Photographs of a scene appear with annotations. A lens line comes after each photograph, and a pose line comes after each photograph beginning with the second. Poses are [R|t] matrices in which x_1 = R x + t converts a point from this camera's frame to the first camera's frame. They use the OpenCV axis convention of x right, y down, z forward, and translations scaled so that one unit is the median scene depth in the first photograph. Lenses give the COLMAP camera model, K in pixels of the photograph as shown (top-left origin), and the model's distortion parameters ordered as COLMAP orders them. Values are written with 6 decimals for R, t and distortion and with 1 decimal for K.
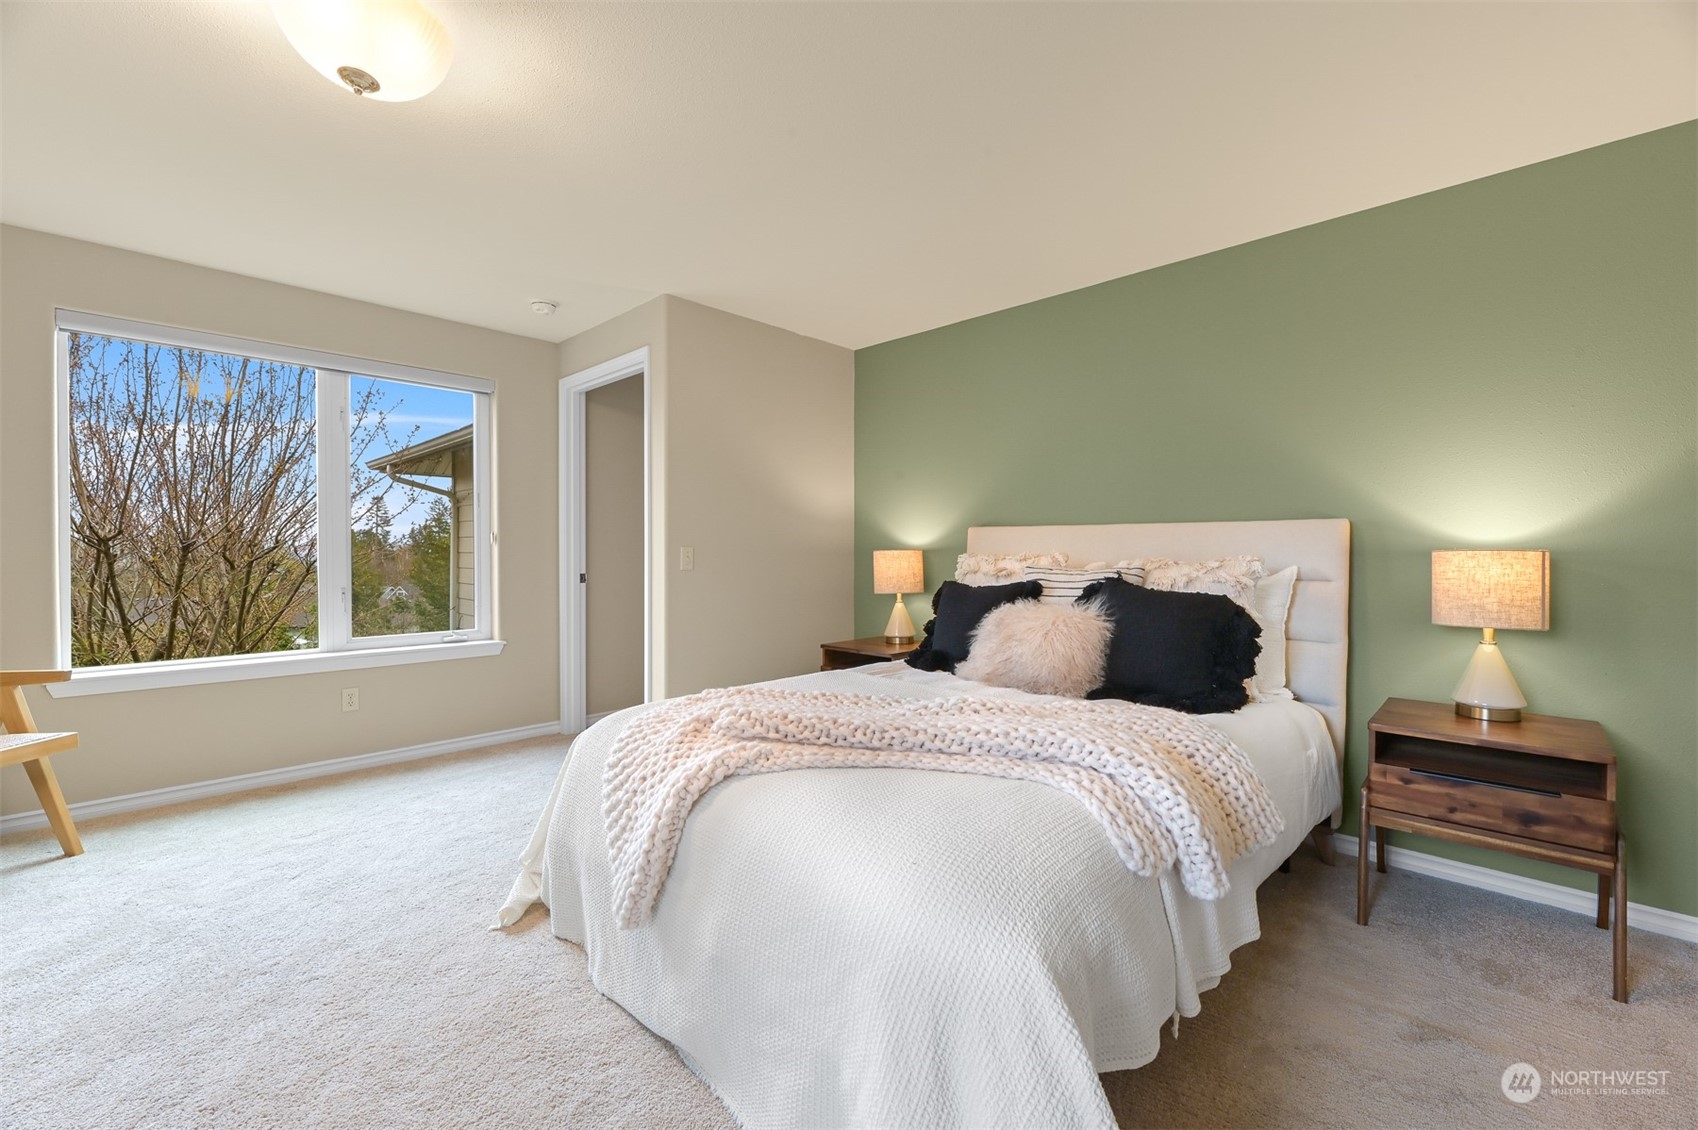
lens RADIAL K [[698.0, 0, 861.5], [0, 698.0, 555.3], [0, 0, 1]] dist [0.000611, -0.003381]
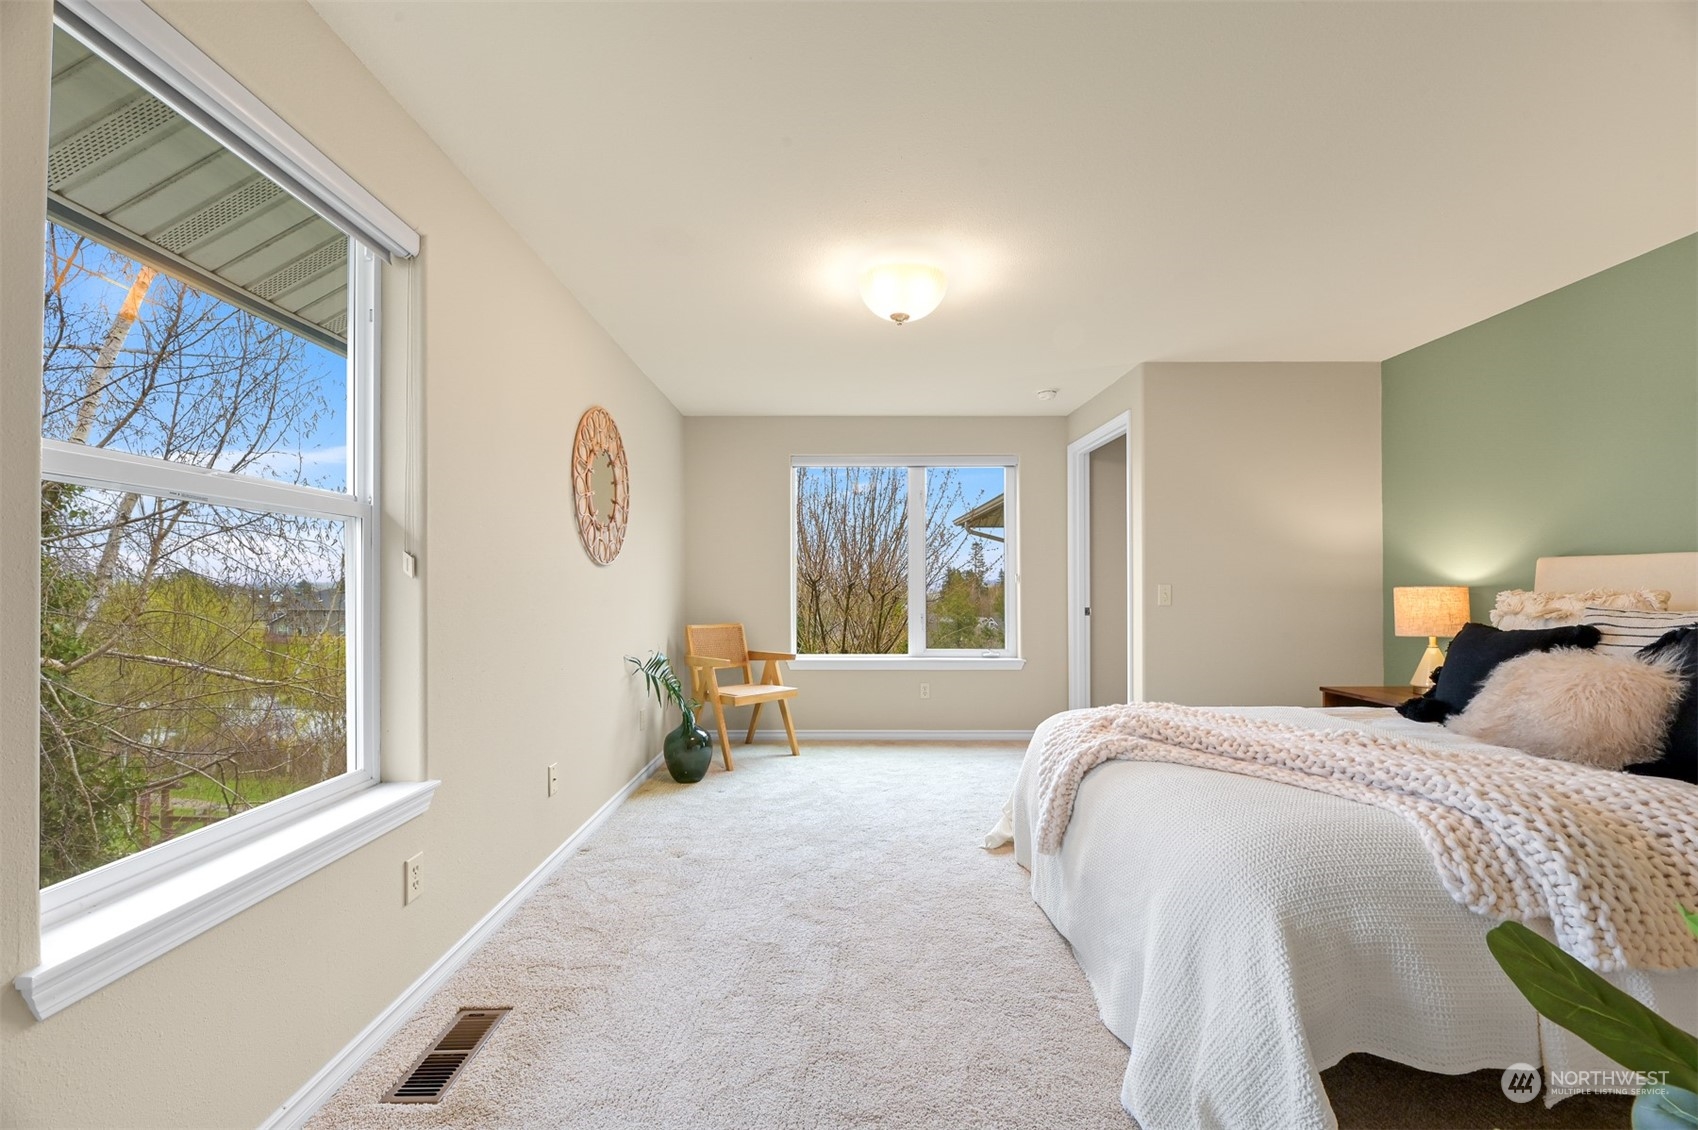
lens RADIAL K [[698.0, 0, 837.7], [0, 698.0, 576.4], [0, 0, 1]] dist [0.000611, -0.003381]
pose [[0.692533, -0.013486, -0.721260, 0.279604], [-0.001940, 0.999787, -0.020557, -0.001426], [0.721384, 0.015636, 0.692359, -0.205569]]
